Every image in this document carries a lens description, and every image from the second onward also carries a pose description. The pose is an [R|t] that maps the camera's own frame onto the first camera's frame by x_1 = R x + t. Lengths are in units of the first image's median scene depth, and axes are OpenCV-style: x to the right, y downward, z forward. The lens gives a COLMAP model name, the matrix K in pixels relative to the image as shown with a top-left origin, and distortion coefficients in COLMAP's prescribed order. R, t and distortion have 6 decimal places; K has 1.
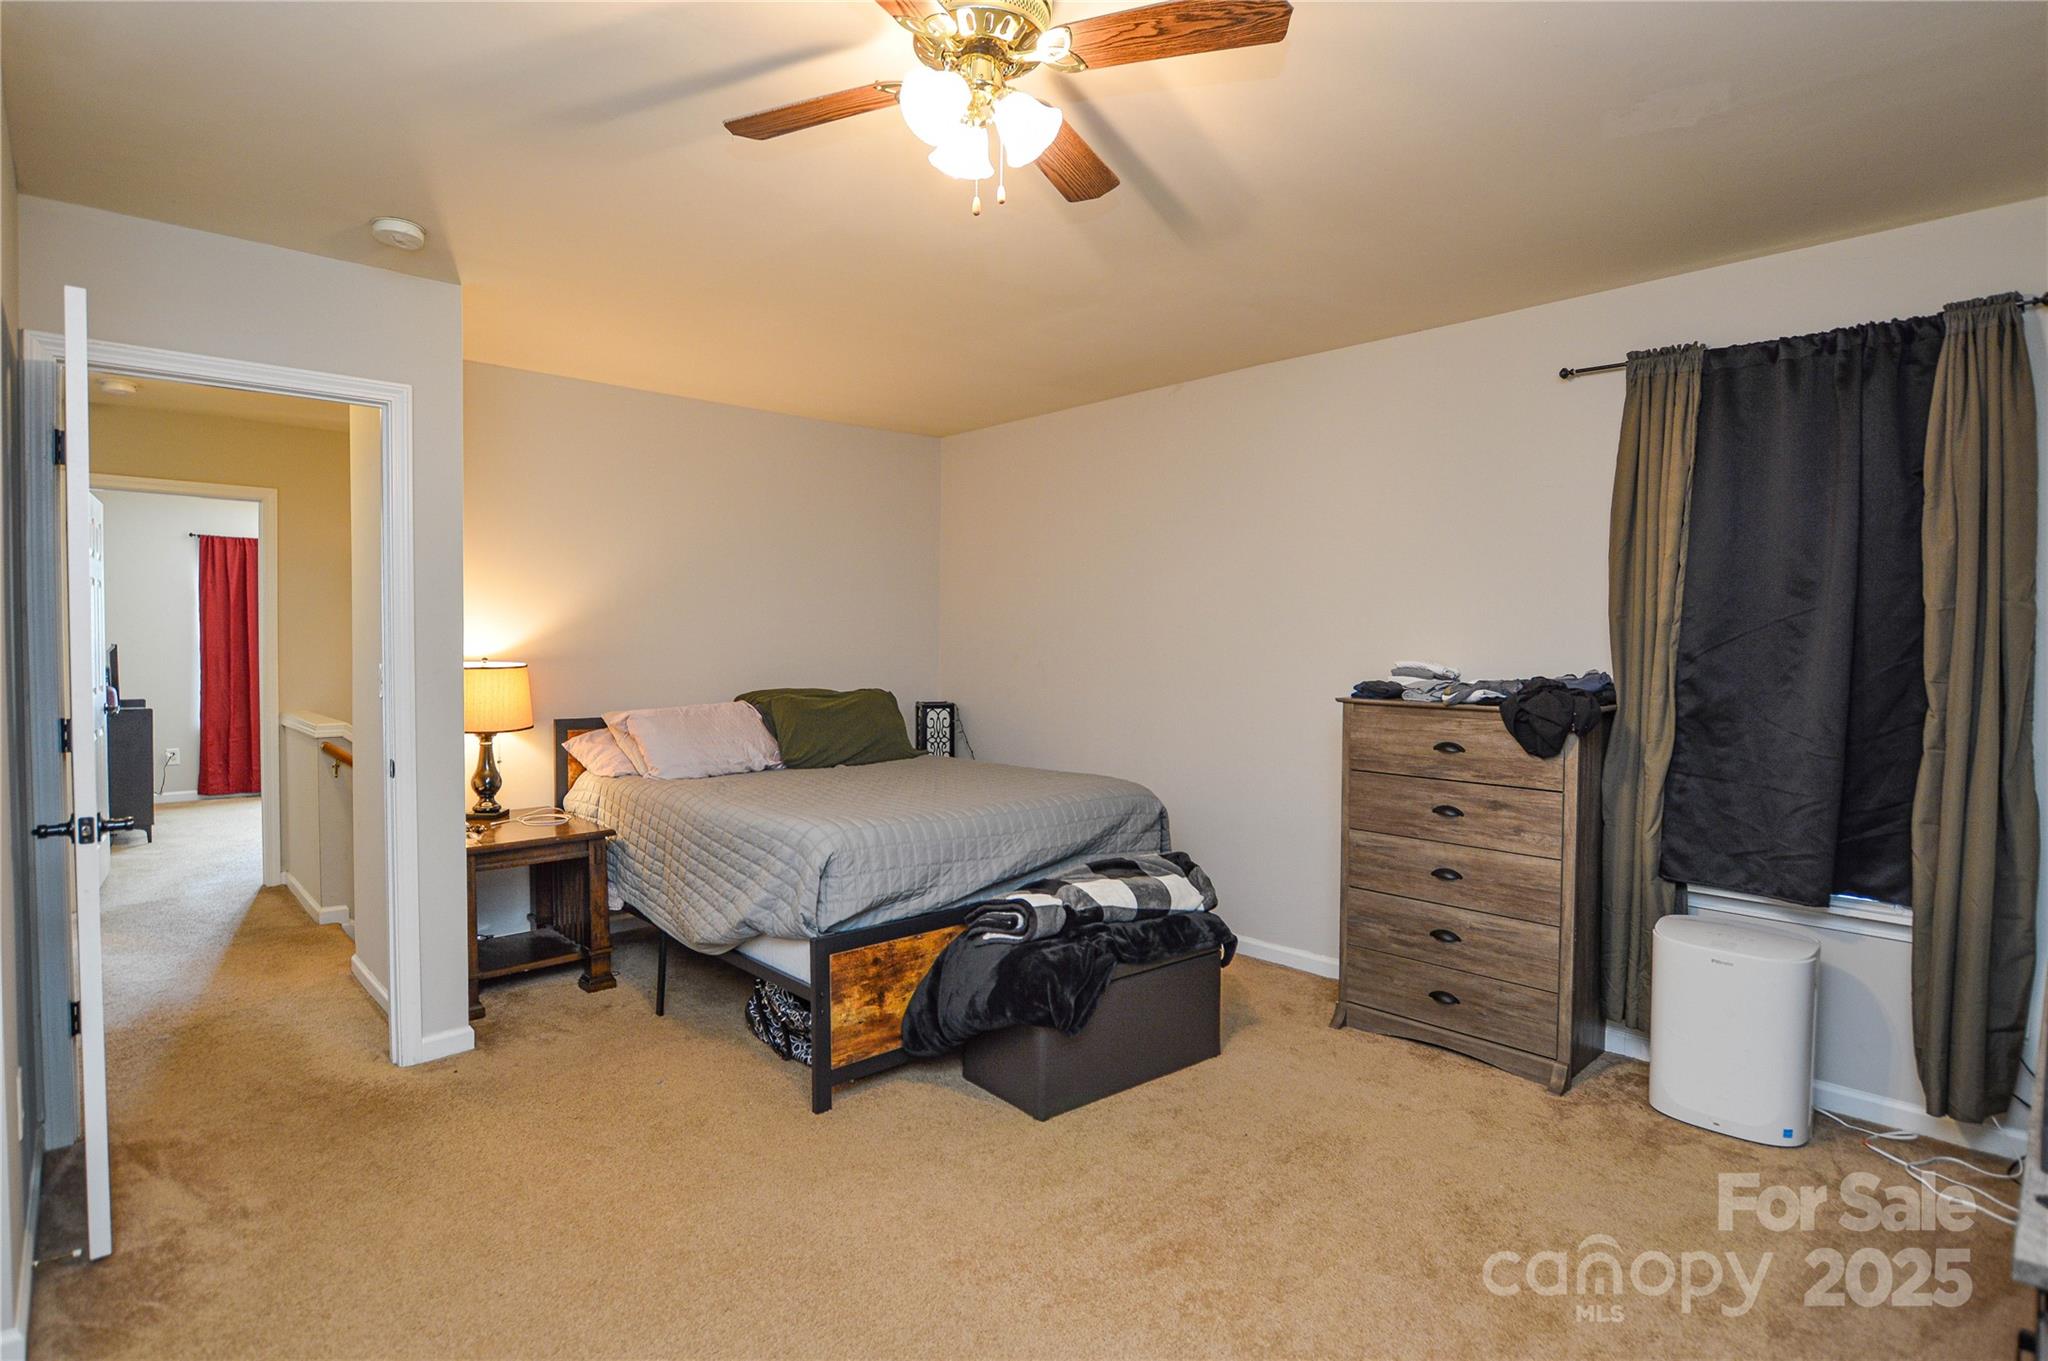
lens RADIAL K [[1032.4, 0, 1024.0], [0, 1032.4, 680.5], [0, 0, 1]] dist [-0.027526, -0.001447]
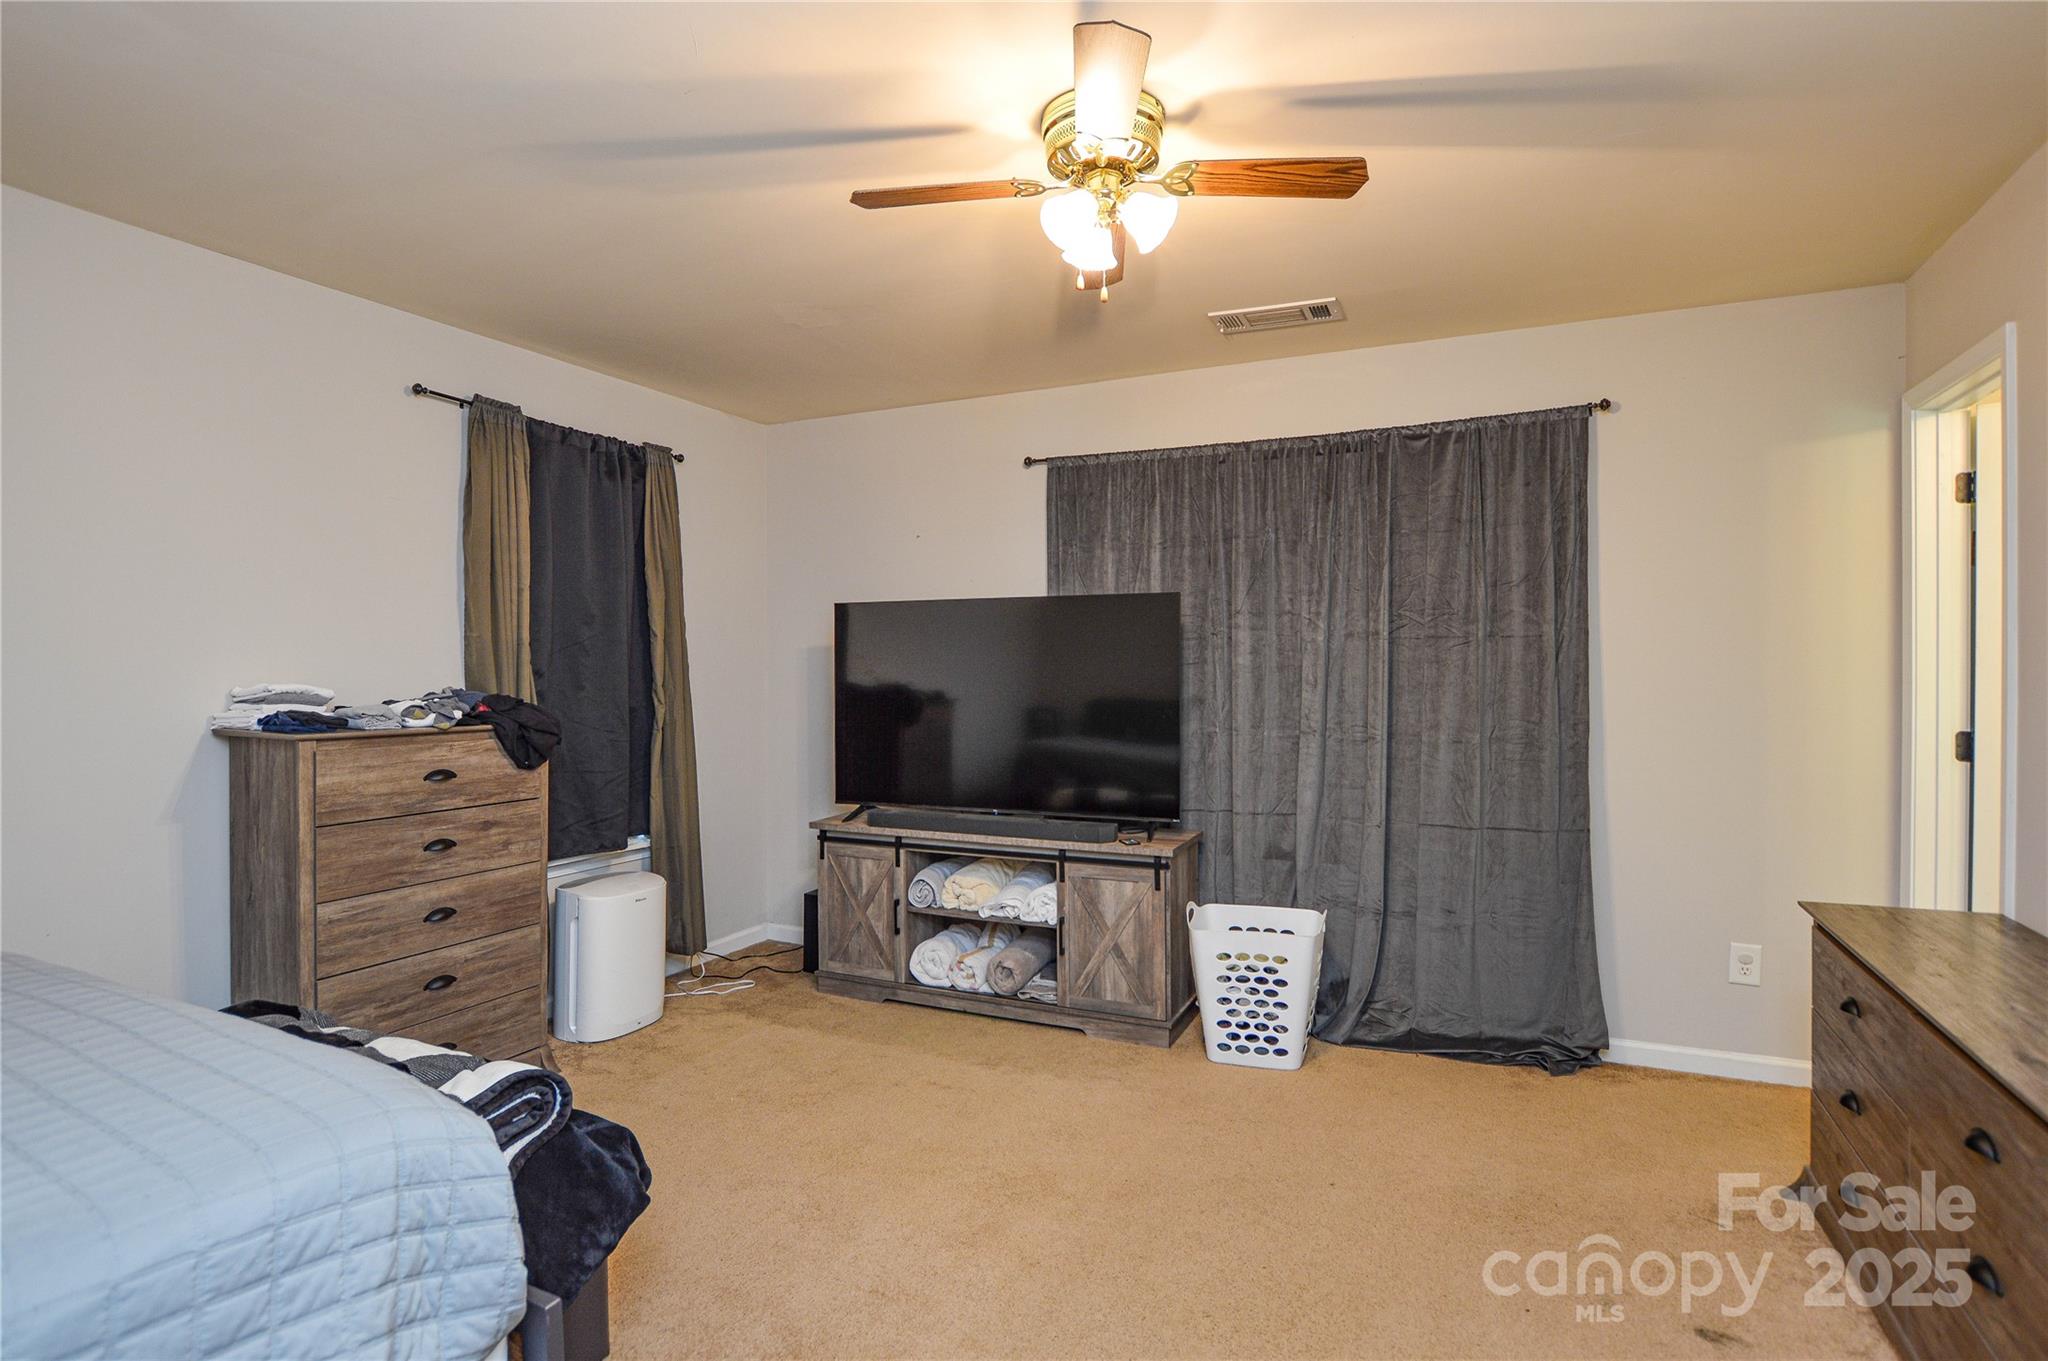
lens RADIAL K [[1032.4, 0, 1024.0], [0, 1032.4, 680.5], [0, 0, 1]] dist [-0.027526, -0.001447]
pose [[-0.368093, -0.018876, 0.929597, -0.631530], [0.033601, 0.998871, 0.033588, -0.032843], [-0.929182, 0.043599, -0.367043, 0.857136]]
